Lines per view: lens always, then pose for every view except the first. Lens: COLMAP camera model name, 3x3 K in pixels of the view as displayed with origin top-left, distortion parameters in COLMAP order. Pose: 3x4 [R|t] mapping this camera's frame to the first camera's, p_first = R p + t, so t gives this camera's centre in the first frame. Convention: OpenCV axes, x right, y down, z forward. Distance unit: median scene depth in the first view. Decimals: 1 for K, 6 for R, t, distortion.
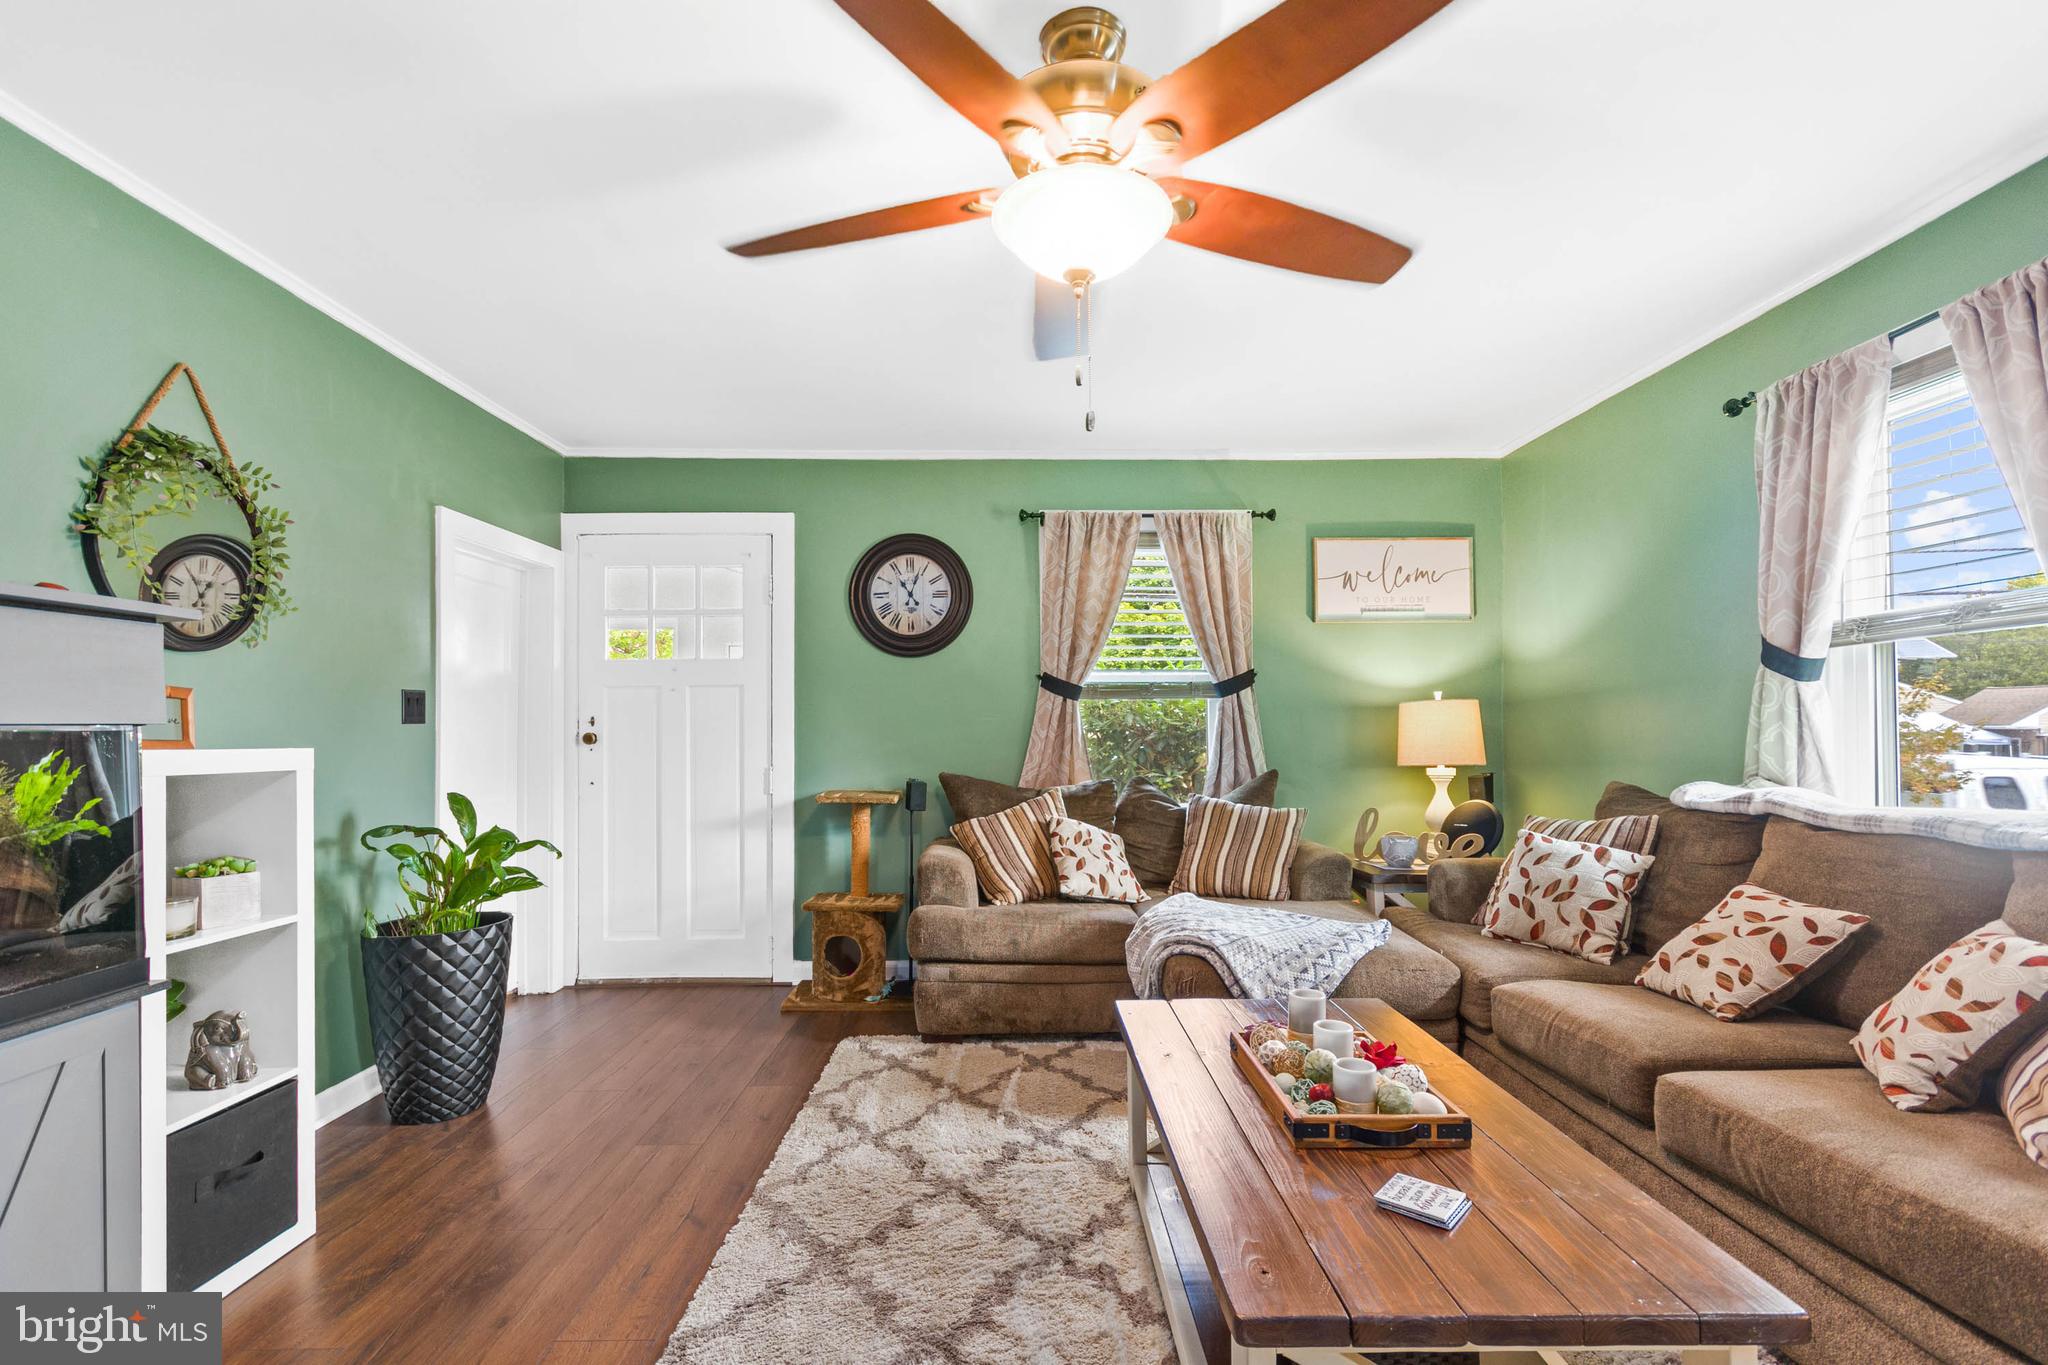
lens RADIAL K [[912.9, 0, 1026.9], [0, 912.9, 728.8], [0, 0, 1]] dist [0.000359, -0.000029]
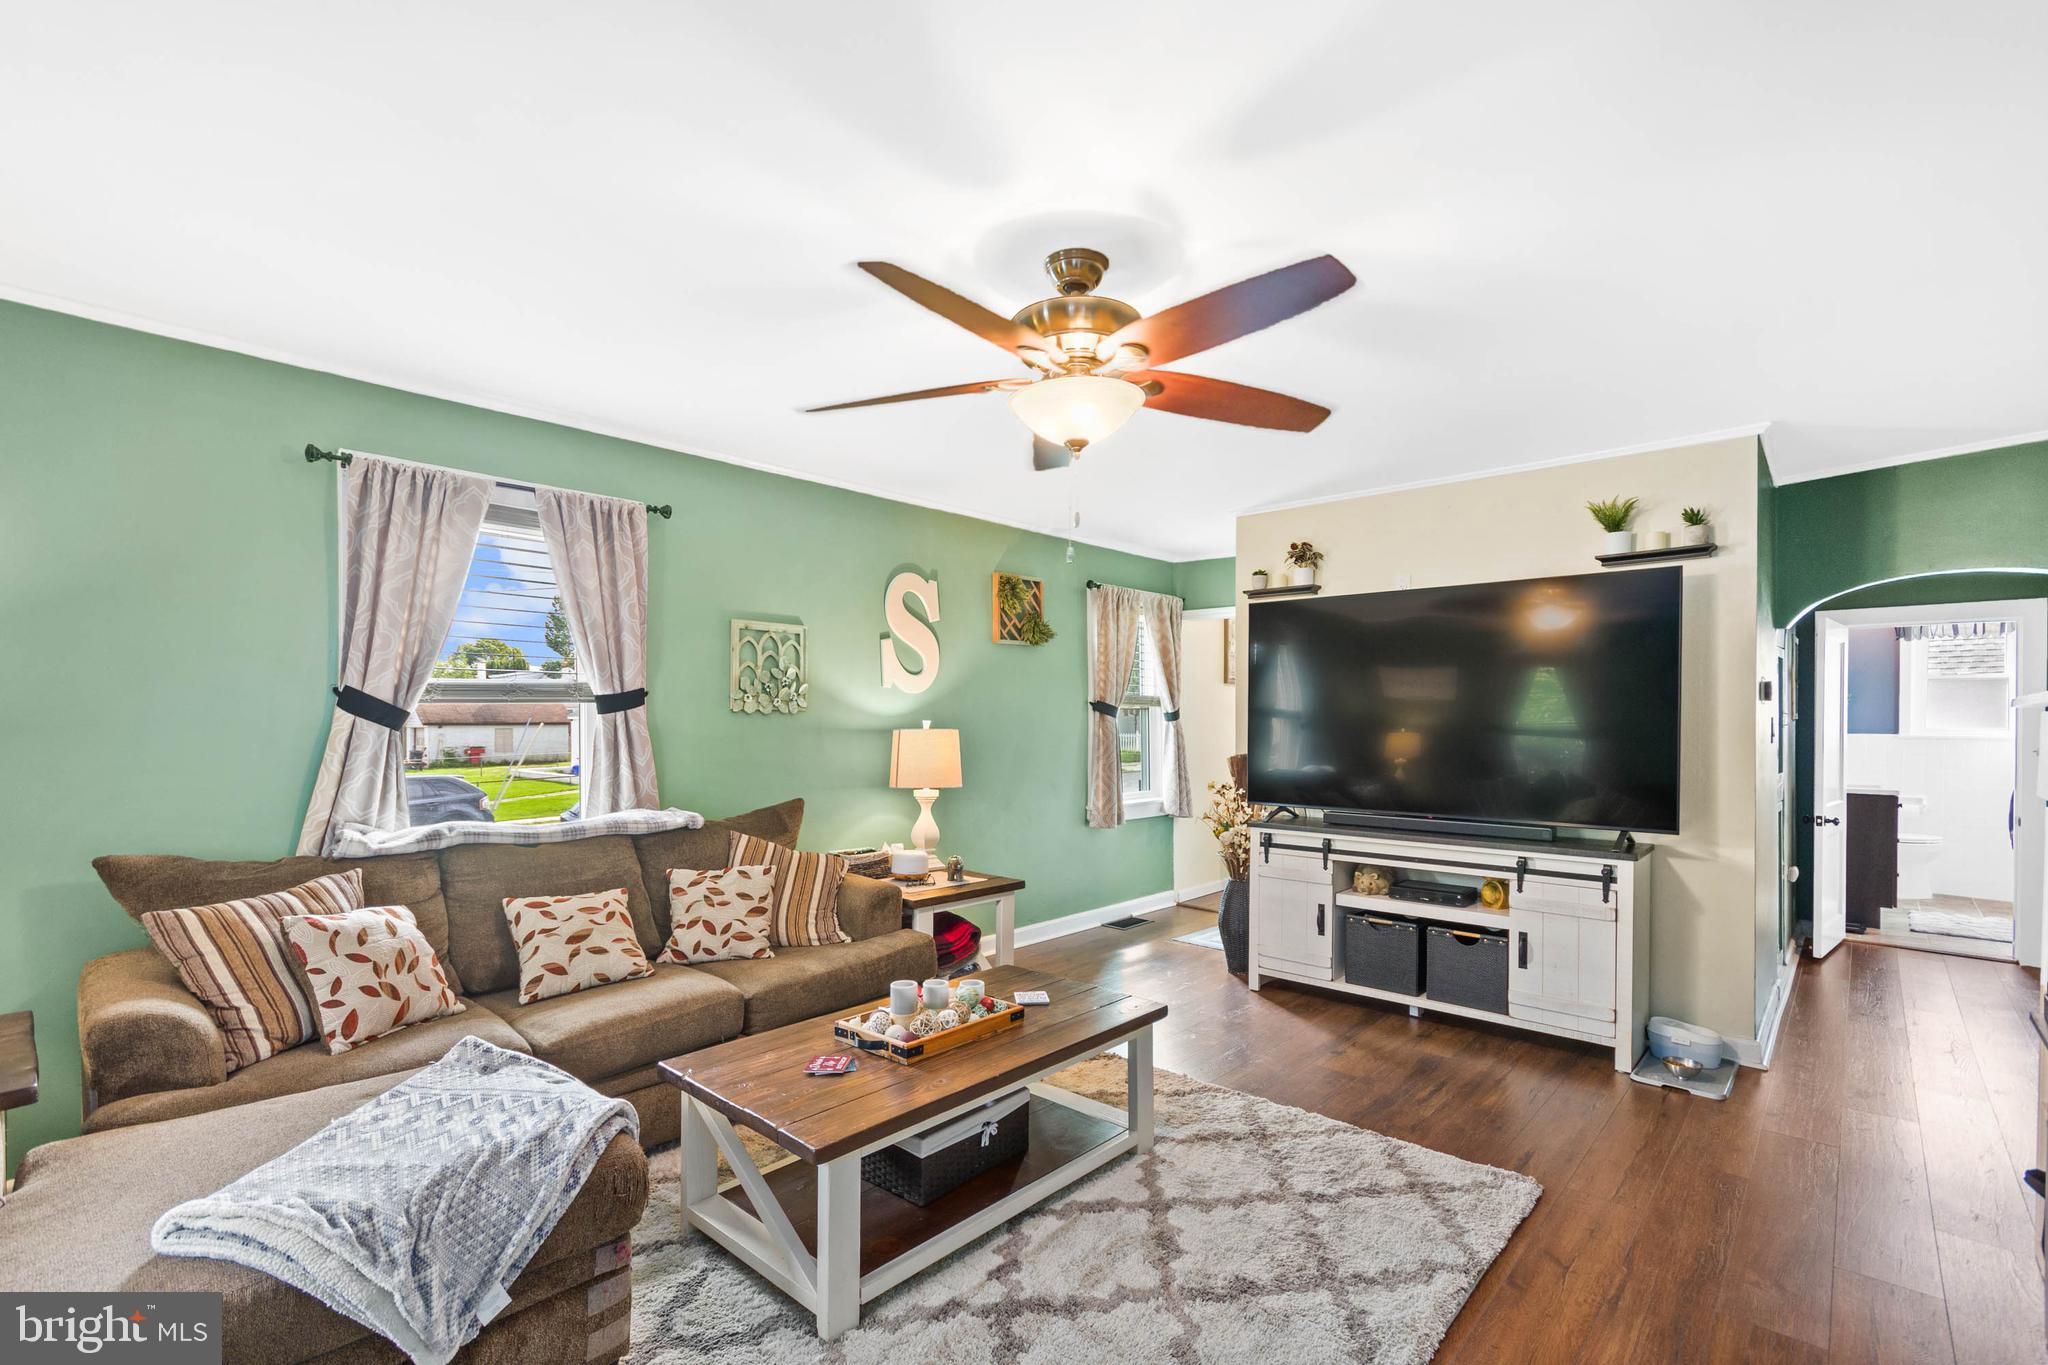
lens RADIAL K [[912.9, 0, 1026.9], [0, 912.9, 728.8], [0, 0, 1]] dist [0.000359, -0.000029]
pose [[-0.739779, -0.001356, 0.672849, -0.568052], [-0.000287, 0.999999, 0.001700, -0.063688], [-0.672850, 0.001065, -0.739778, 1.475074]]
